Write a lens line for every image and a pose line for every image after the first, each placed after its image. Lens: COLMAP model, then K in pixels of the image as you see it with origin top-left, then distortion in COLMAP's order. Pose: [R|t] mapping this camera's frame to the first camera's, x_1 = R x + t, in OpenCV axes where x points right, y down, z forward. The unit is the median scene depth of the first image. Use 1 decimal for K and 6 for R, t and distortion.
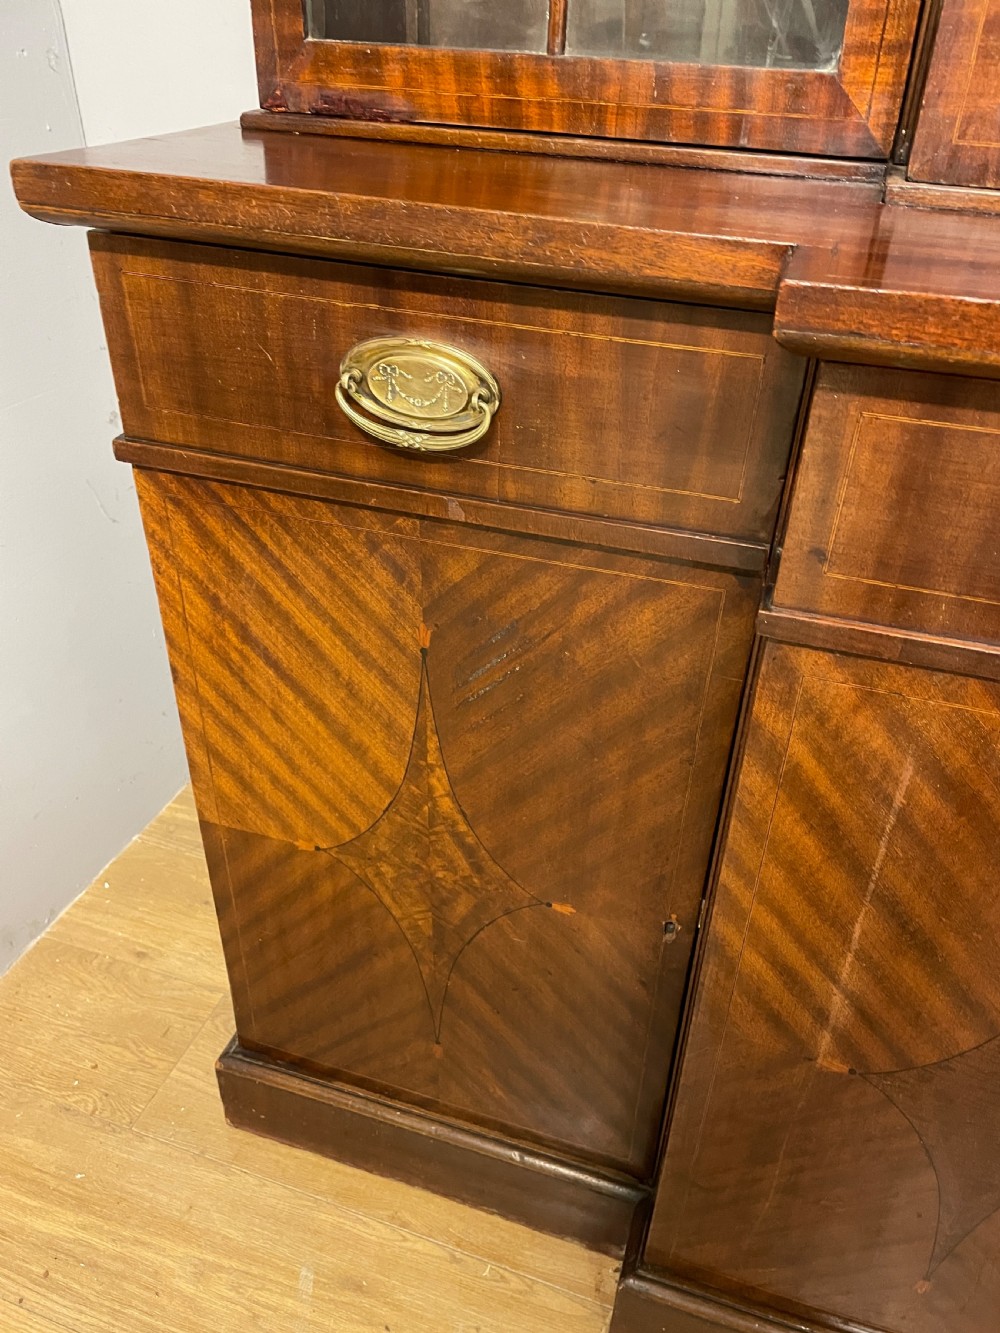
lens RADIAL K [[1004.4, 0, 513.2], [0, 1004.4, 671.9], [0, 0, 1]] dist [0.095915, -0.117689]
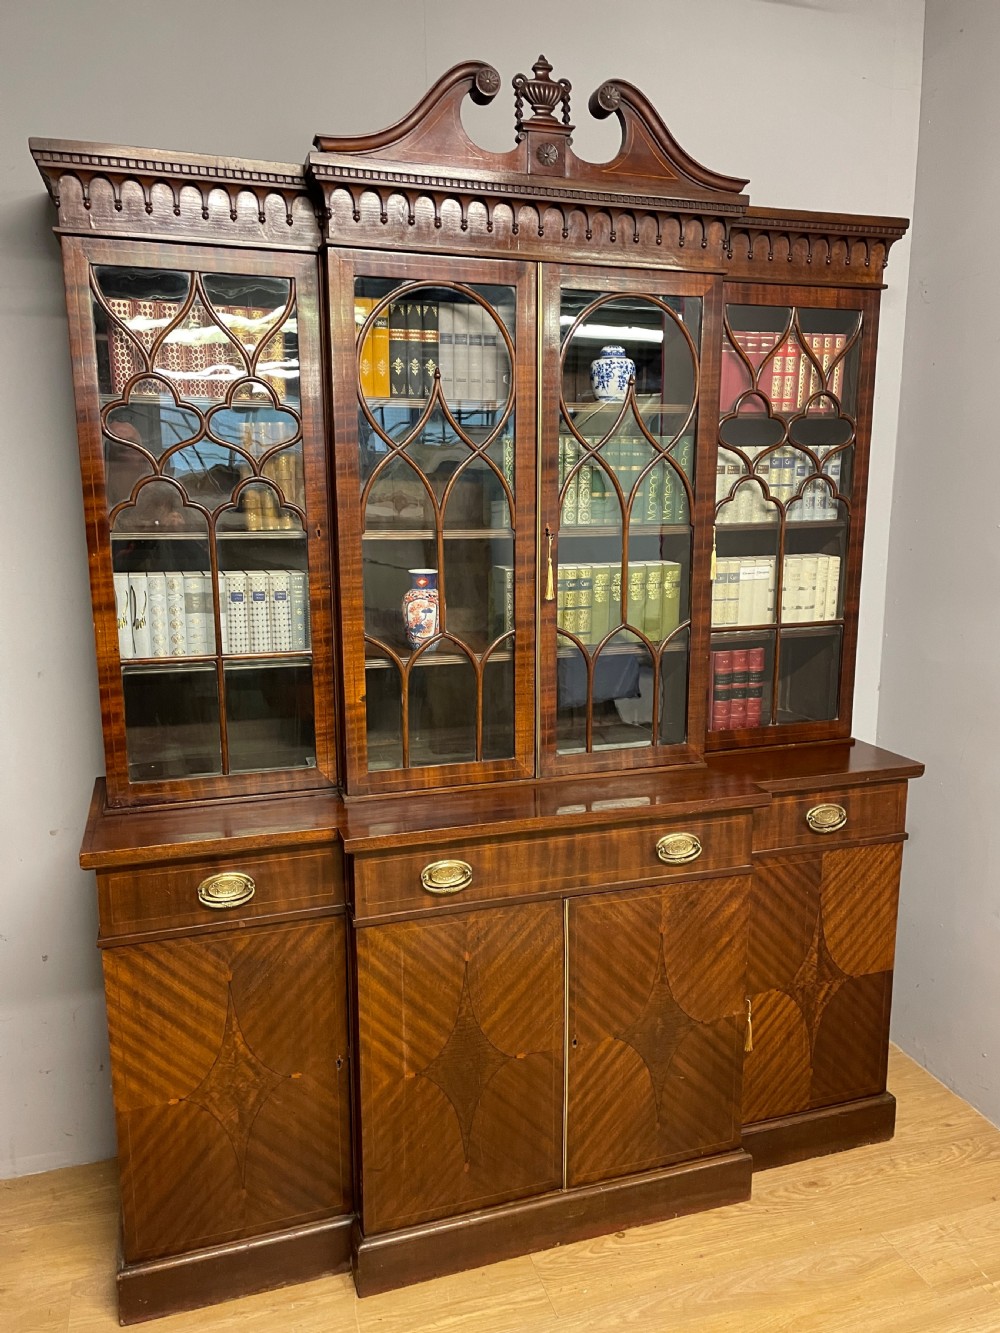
lens RADIAL K [[1004.4, 0, 513.2], [0, 1004.4, 671.9], [0, 0, 1]] dist [0.095915, -0.117689]
pose [[0.801010, -0.143843, 0.581113, -0.953133], [0.356631, 0.894315, -0.270212, 0.245560], [-0.480830, 0.423686, 0.767654, -1.817554]]
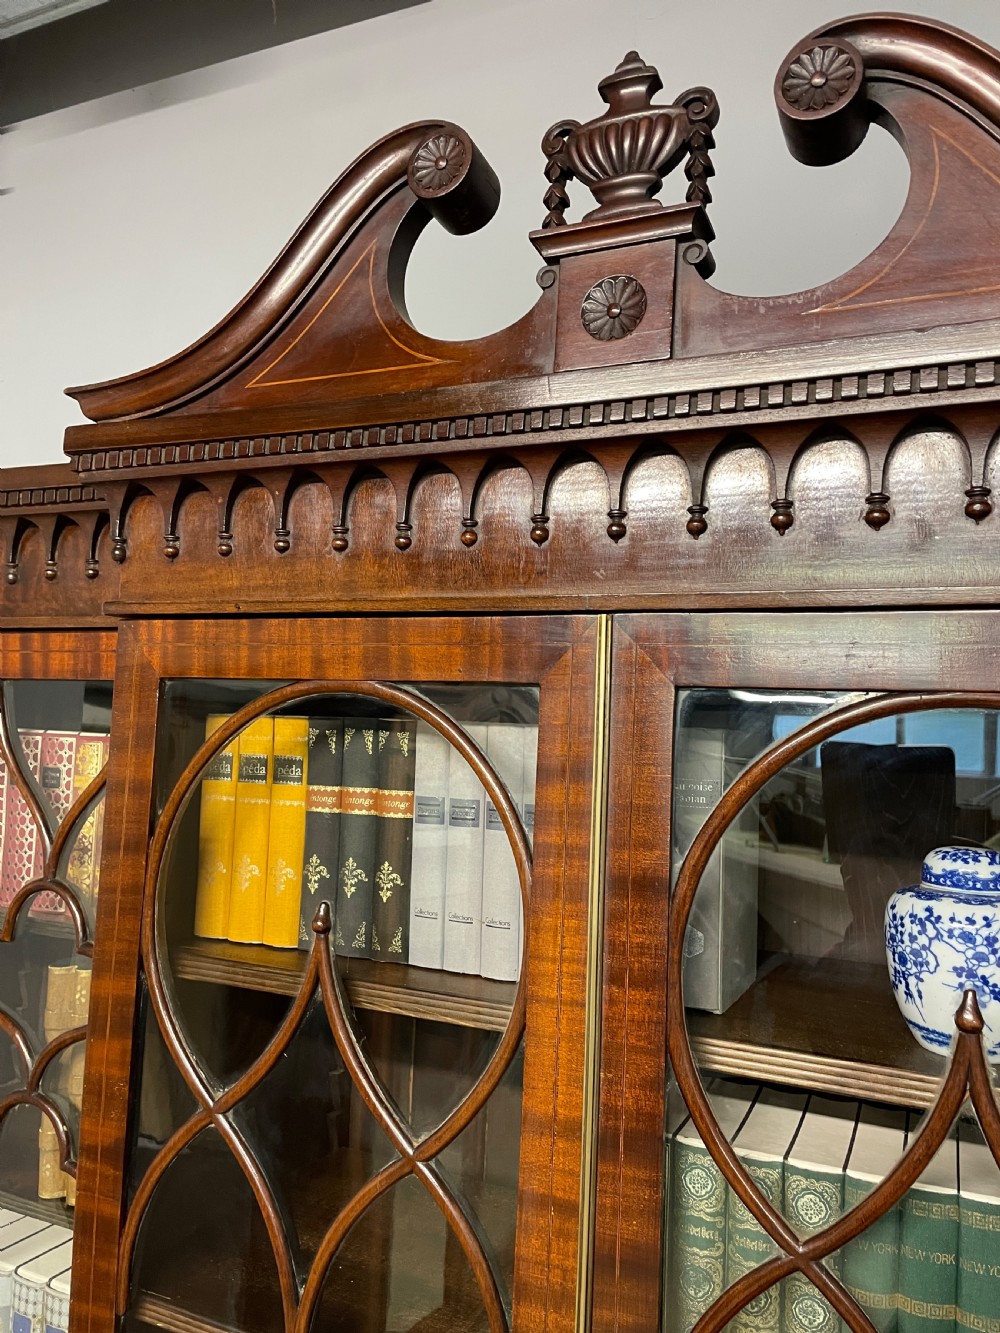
lens RADIAL K [[1004.4, 0, 513.2], [0, 1004.4, 671.9], [0, 0, 1]] dist [0.095915, -0.117689]
pose [[0.994623, 0.003666, -0.103500, 0.928470], [-0.067185, 0.783386, -0.617894, -0.912878], [0.078815, 0.621525, 0.779419, -0.837287]]
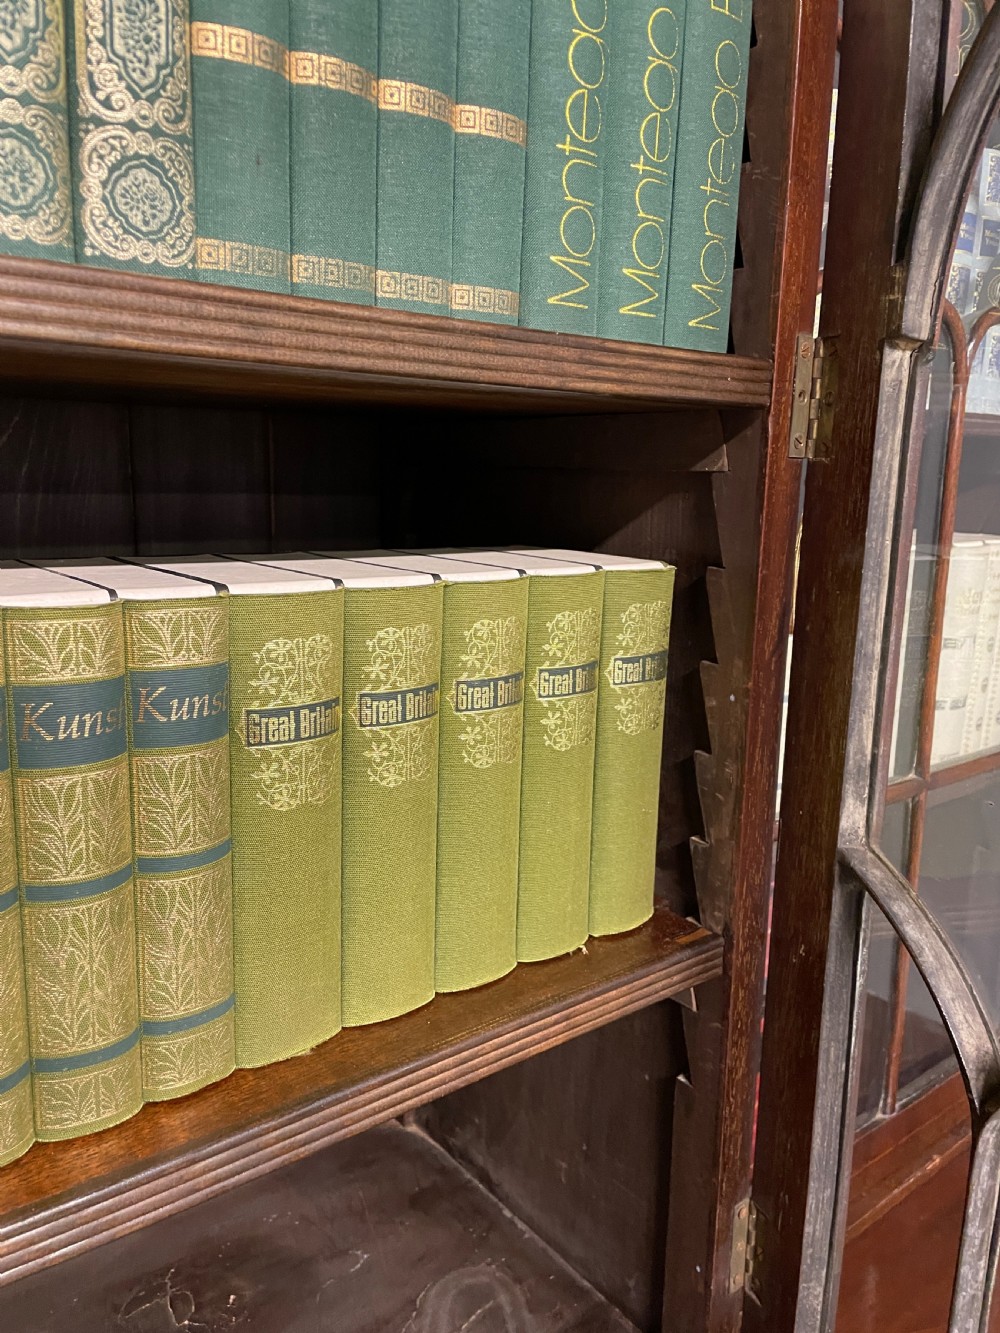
lens RADIAL K [[1004.4, 0, 513.2], [0, 1004.4, 671.9], [0, 0, 1]] dist [0.095915, -0.117689]
pose [[0.546600, -0.176177, 0.818651, 0.810238], [0.460923, 0.879496, -0.118480, -0.664077], [-0.699127, 0.442096, 0.561937, 0.008240]]
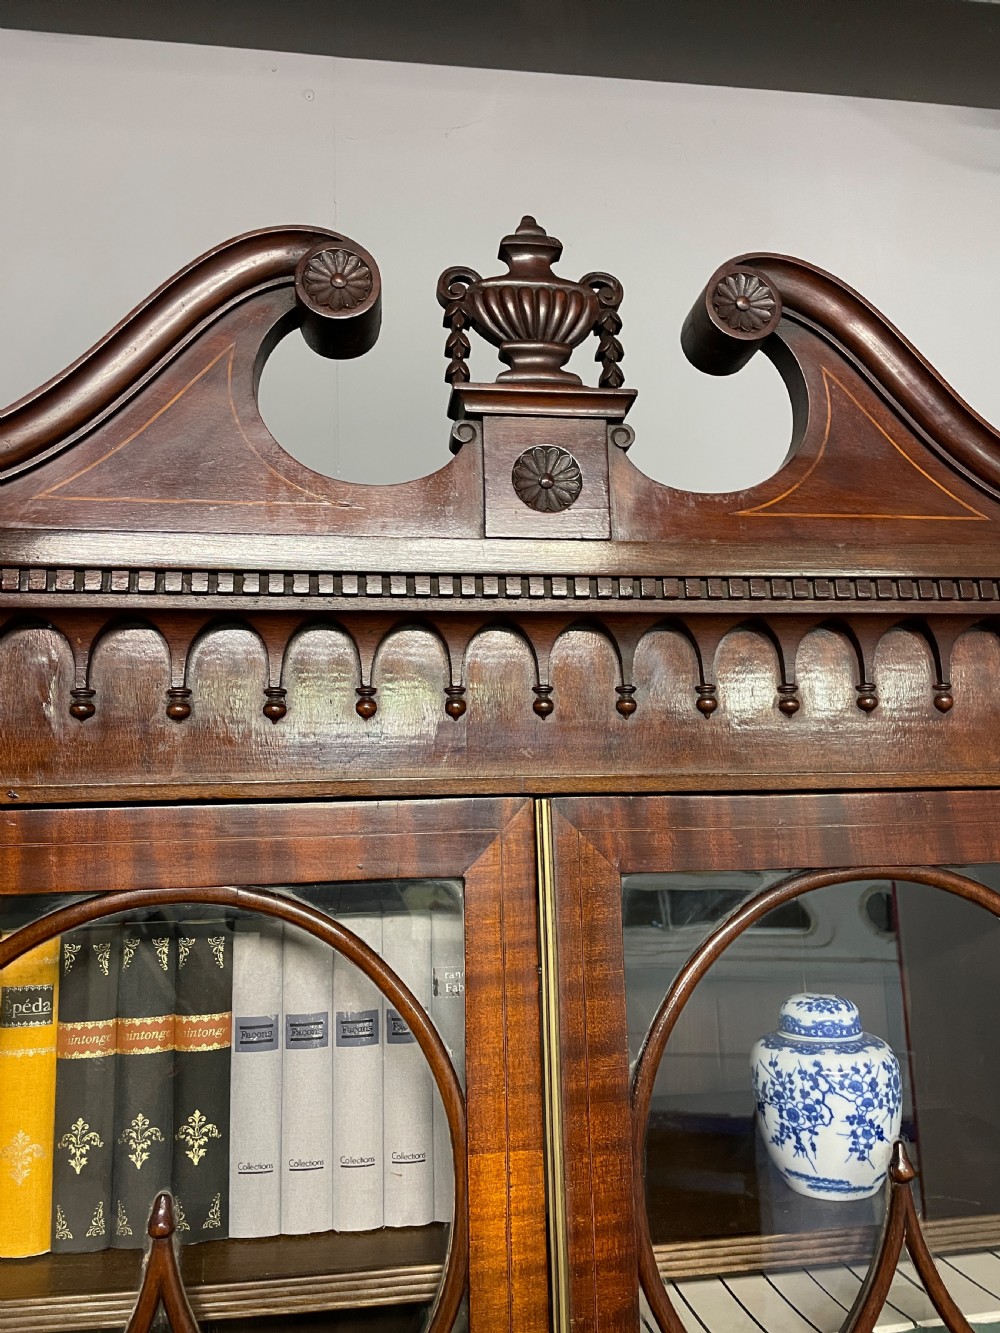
lens RADIAL K [[1004.4, 0, 513.2], [0, 1004.4, 671.9], [0, 0, 1]] dist [0.095915, -0.117689]
pose [[0.892317, 0.010741, 0.451281, 0.518232], [0.295953, 0.740957, -0.602822, -1.097131], [-0.340855, 0.671467, 0.657990, -0.772163]]
